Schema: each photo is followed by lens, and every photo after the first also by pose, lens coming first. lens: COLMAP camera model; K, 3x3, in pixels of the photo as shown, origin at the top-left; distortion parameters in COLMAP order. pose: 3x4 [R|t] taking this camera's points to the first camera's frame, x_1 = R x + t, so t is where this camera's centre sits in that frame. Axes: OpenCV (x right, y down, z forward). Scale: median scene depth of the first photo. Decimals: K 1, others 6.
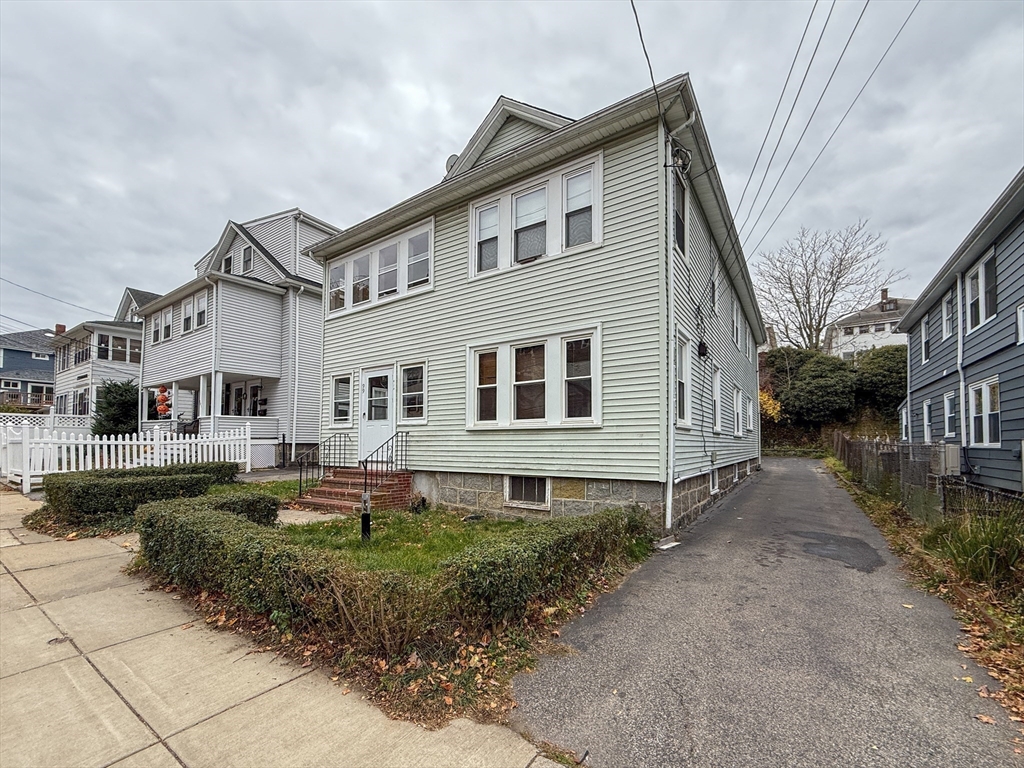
lens RADIAL K [[435.3, 0, 481.2], [0, 435.3, 433.4], [0, 0, 1]] dist [0.002128, 0.000105]
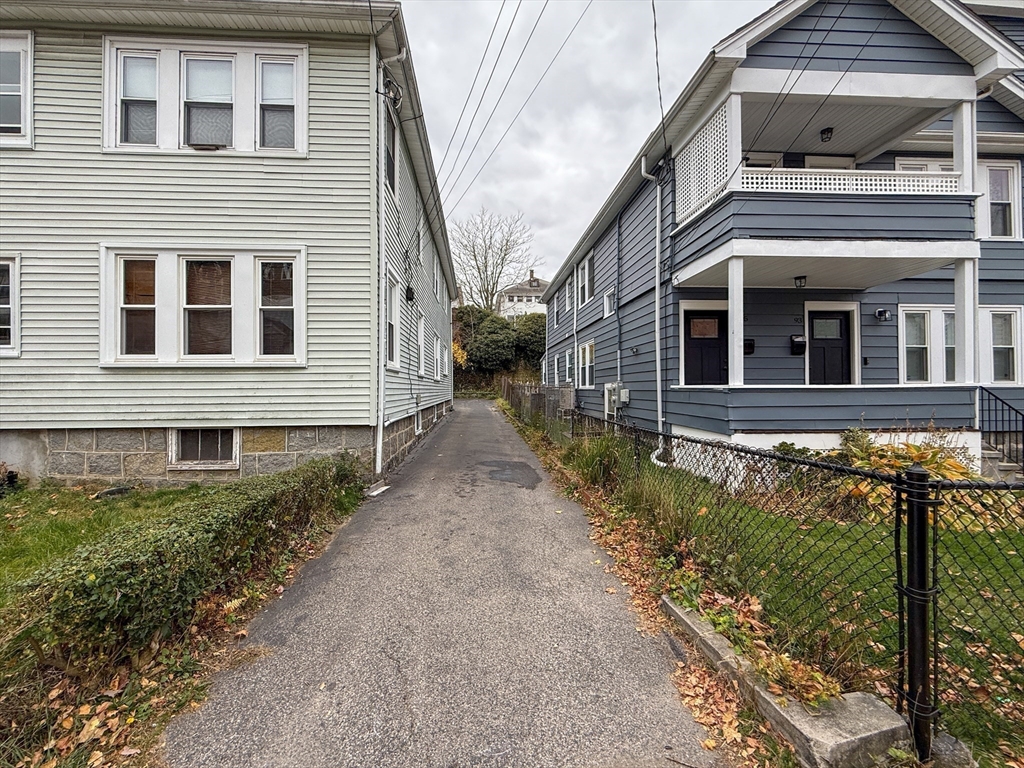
lens RADIAL K [[445.3, 0, 499.3], [0, 445.3, 388.2], [0, 0, 1]] dist [-0.000402, -0.000497]
pose [[0.778350, -0.004484, 0.627814, 0.015244], [-0.009752, 0.999767, 0.019232, 0.006298], [-0.627754, -0.021091, 0.778126, 0.053626]]
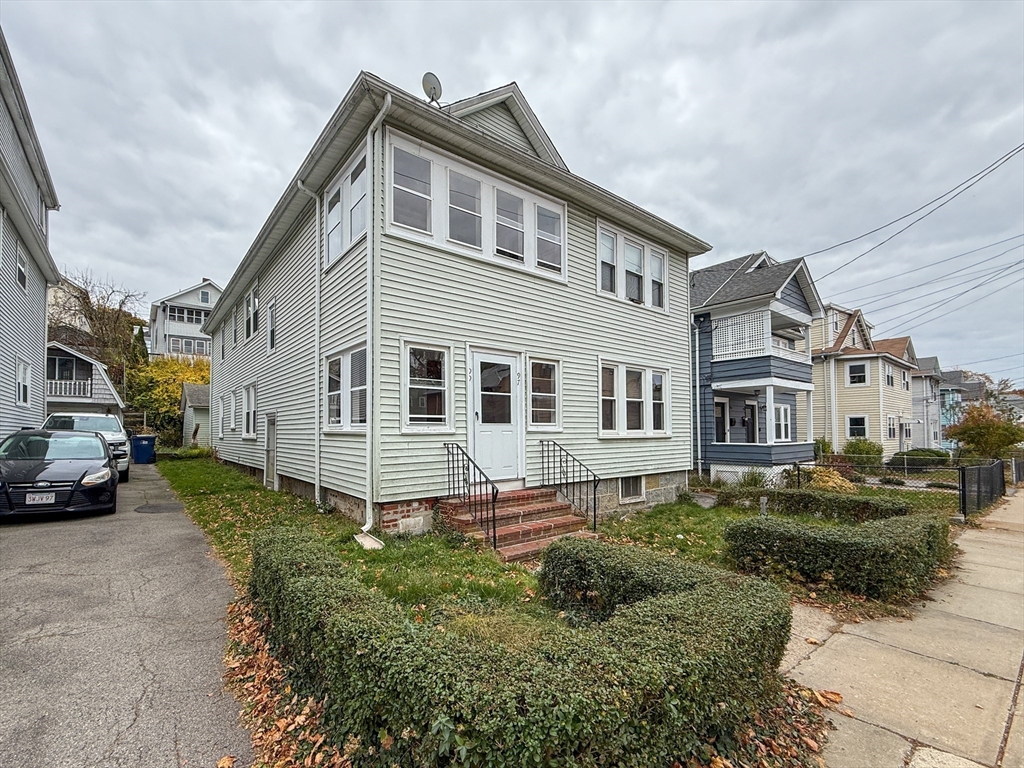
lens RADIAL K [[461.8, 0, 504.6], [0, 461.8, 423.3], [0, 0, 1]] dist [0.000467, -0.000047]
pose [[0.261093, 0.015393, 0.965191, -1.185698], [-0.020283, 0.999740, -0.010457, -0.028629], [-0.965100, -0.016846, 0.261337, 0.959671]]
